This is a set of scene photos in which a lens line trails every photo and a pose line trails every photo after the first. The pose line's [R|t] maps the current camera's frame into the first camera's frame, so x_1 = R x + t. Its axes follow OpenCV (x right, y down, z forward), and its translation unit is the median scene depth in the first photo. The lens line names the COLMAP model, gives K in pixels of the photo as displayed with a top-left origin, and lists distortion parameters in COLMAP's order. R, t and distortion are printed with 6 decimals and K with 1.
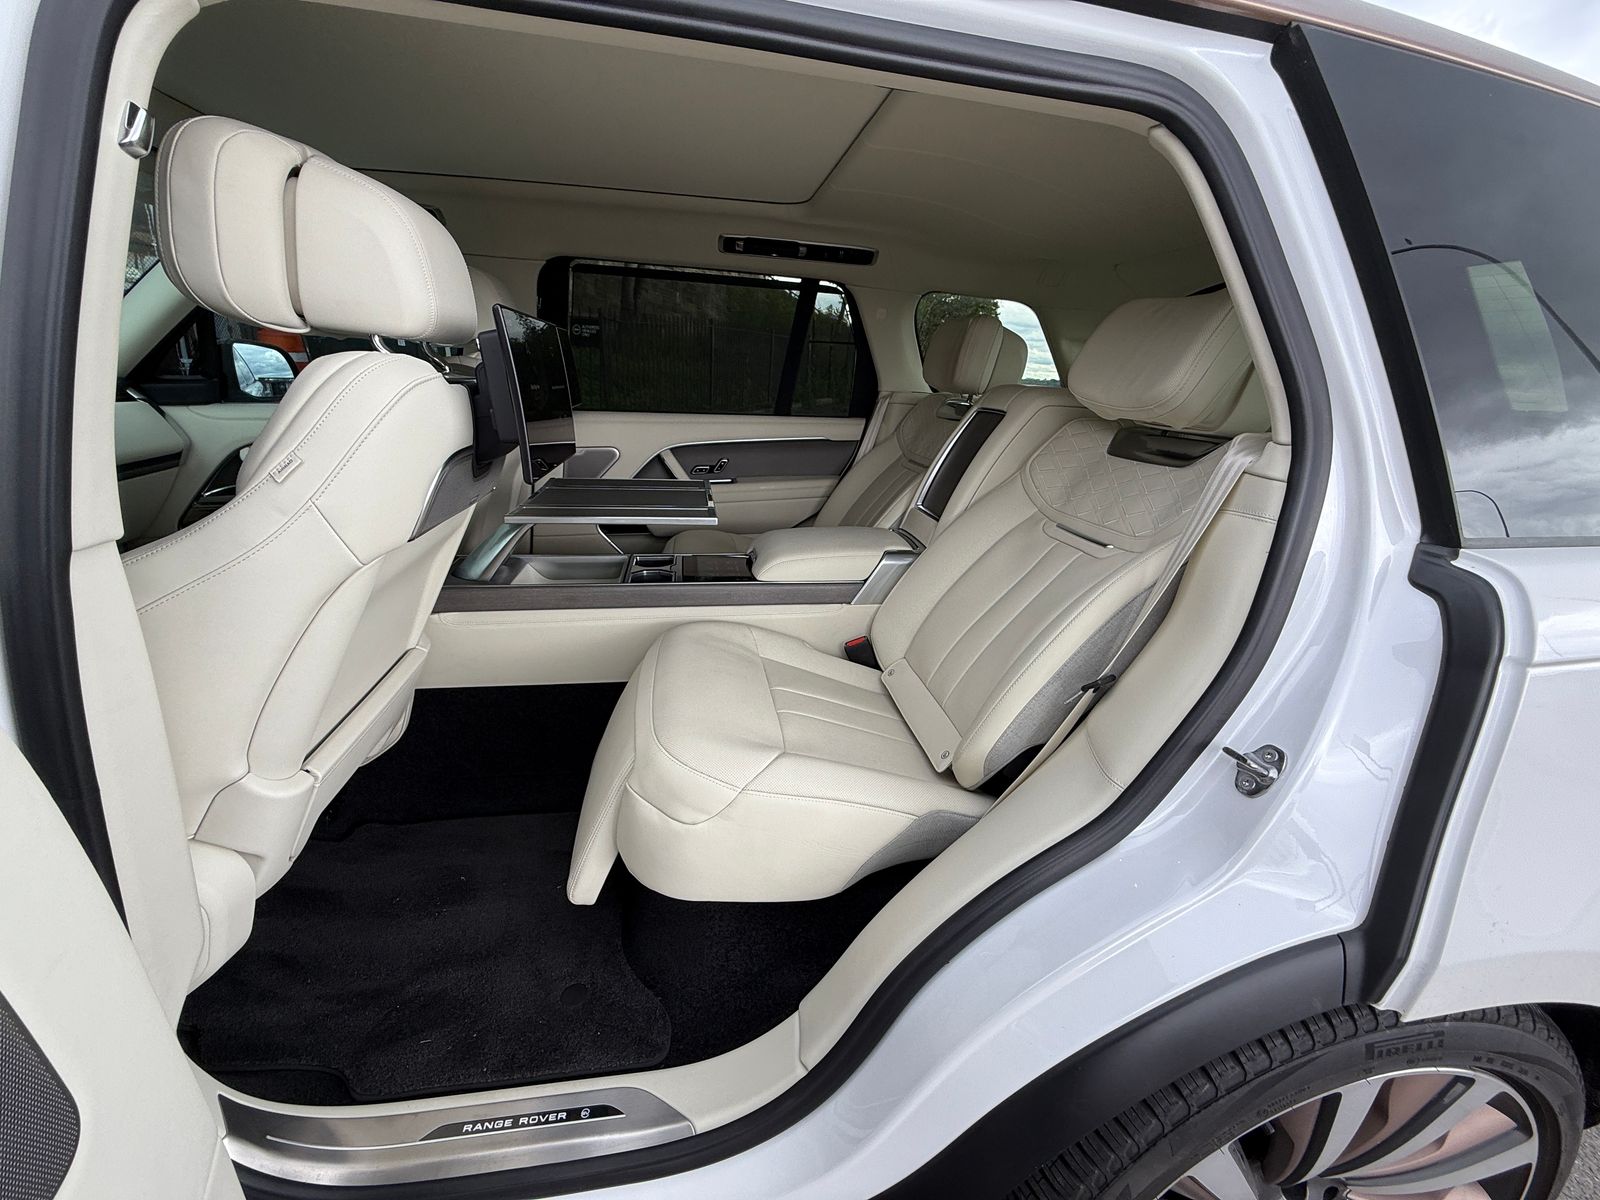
lens RADIAL K [[650.6, 0, 798.8], [0, 650.6, 598.6], [0, 0, 1]] dist [0.001535, -0.000024]
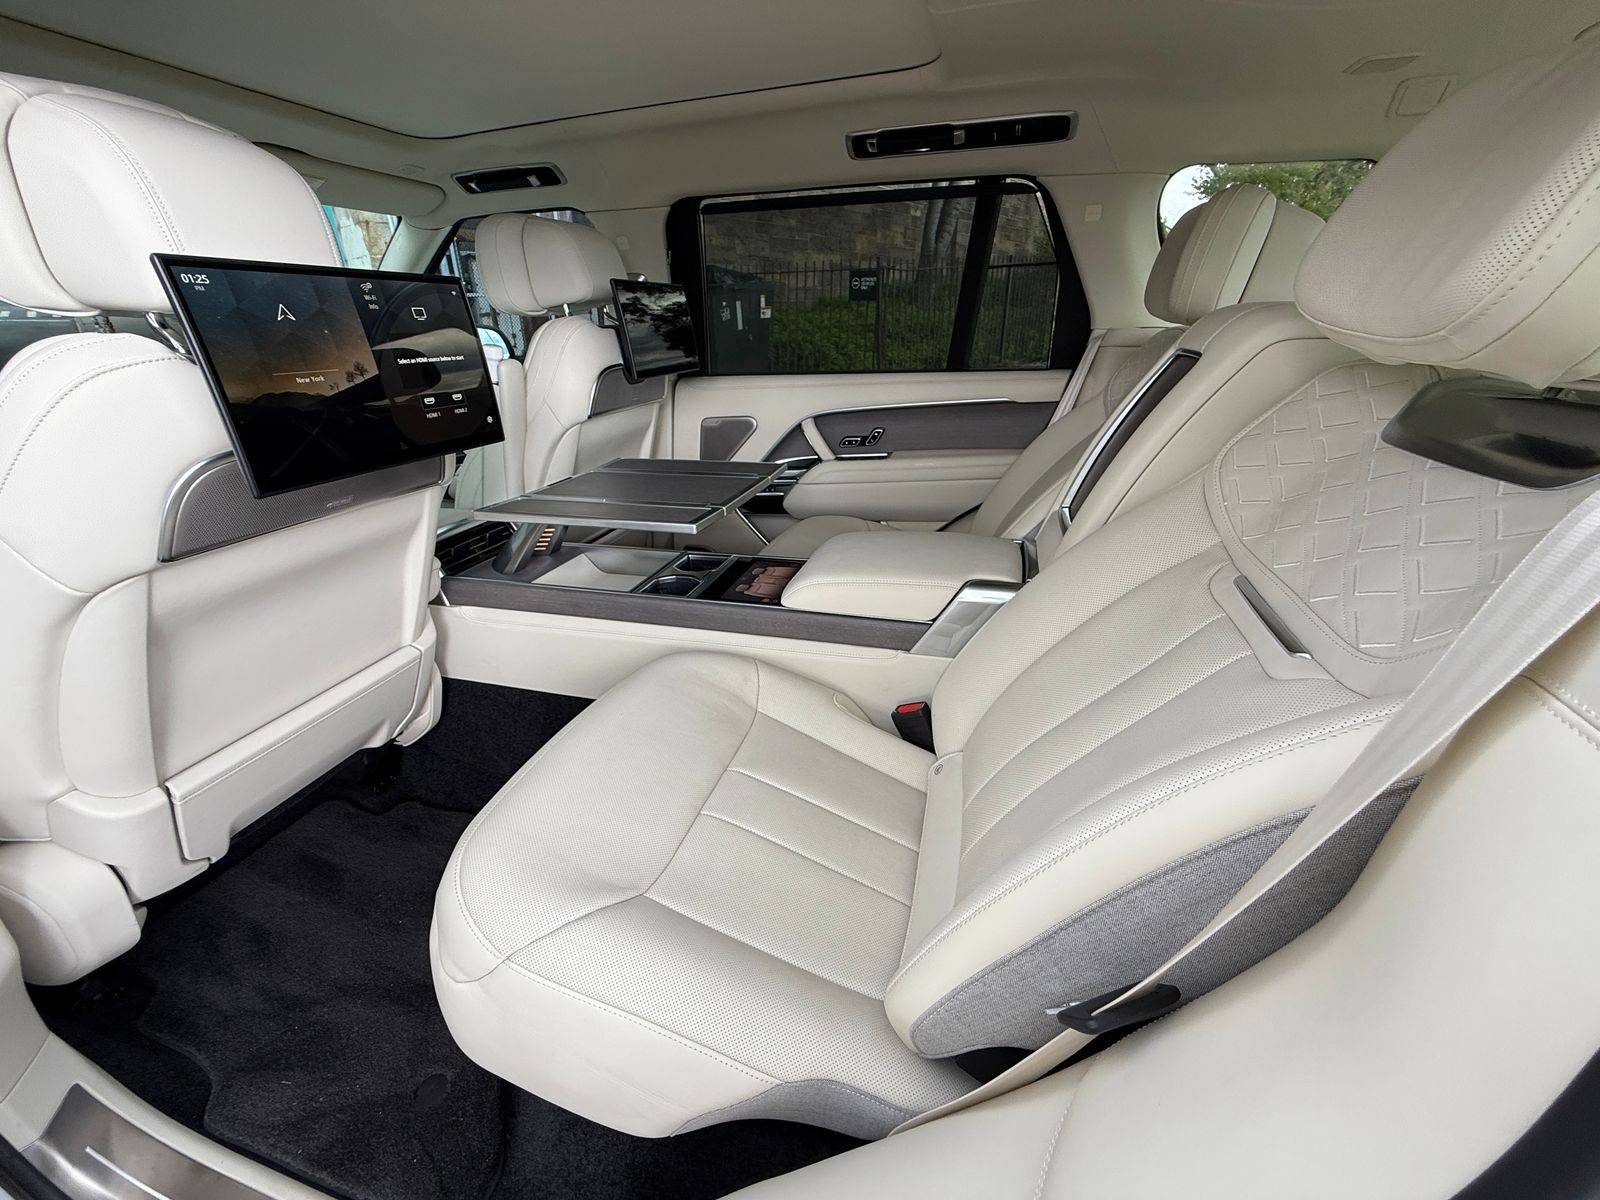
lens RADIAL K [[650.6, 0, 793.6], [0, 650.6, 599.2], [0, 0, 1]] dist [0.001535, -0.000024]
pose [[0.894512, 0.108769, -0.433610, 0.263046], [-0.079682, 0.993210, 0.084763, -0.095985], [0.439885, -0.041271, 0.897105, 0.327474]]
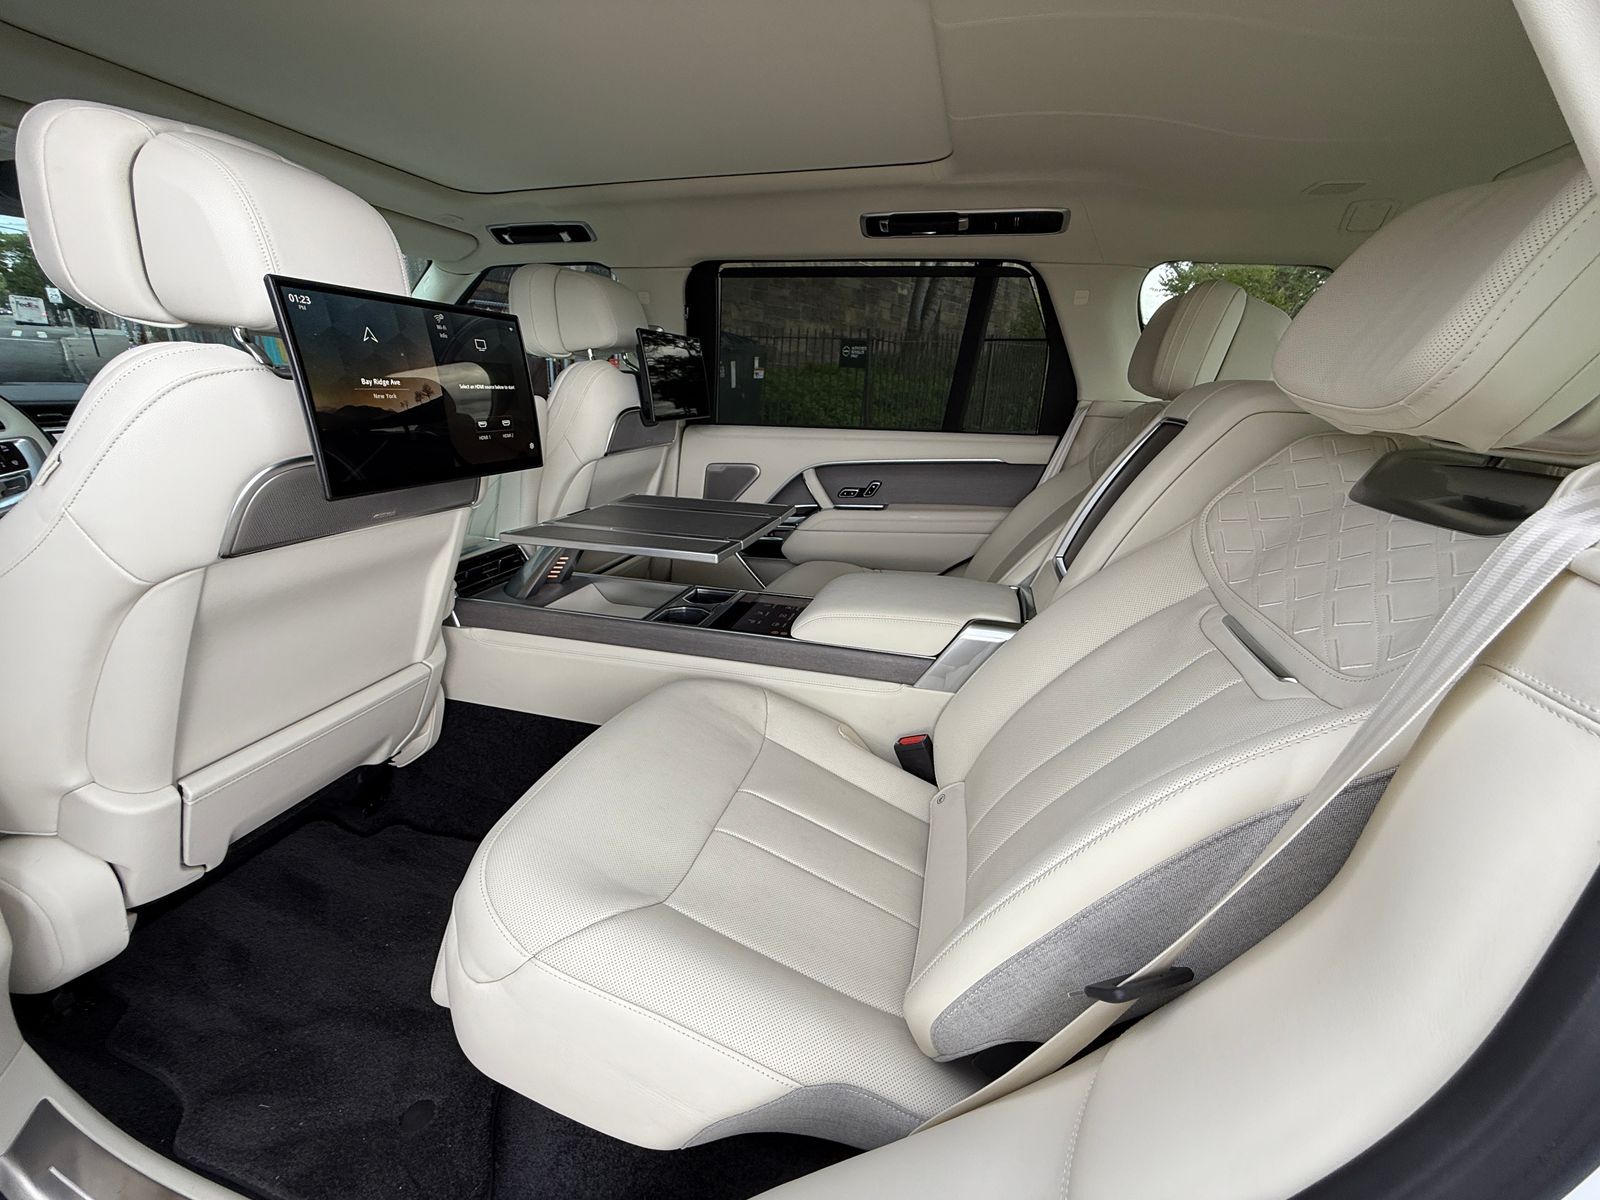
lens RADIAL K [[650.6, 0, 794.0], [0, 650.6, 598.2], [0, 0, 1]] dist [0.001535, -0.000024]
pose [[0.905252, 0.112237, -0.409782, 0.245069], [-0.124804, 0.992174, -0.003954, -0.069157], [0.406131, 0.054721, 0.912175, 0.280818]]
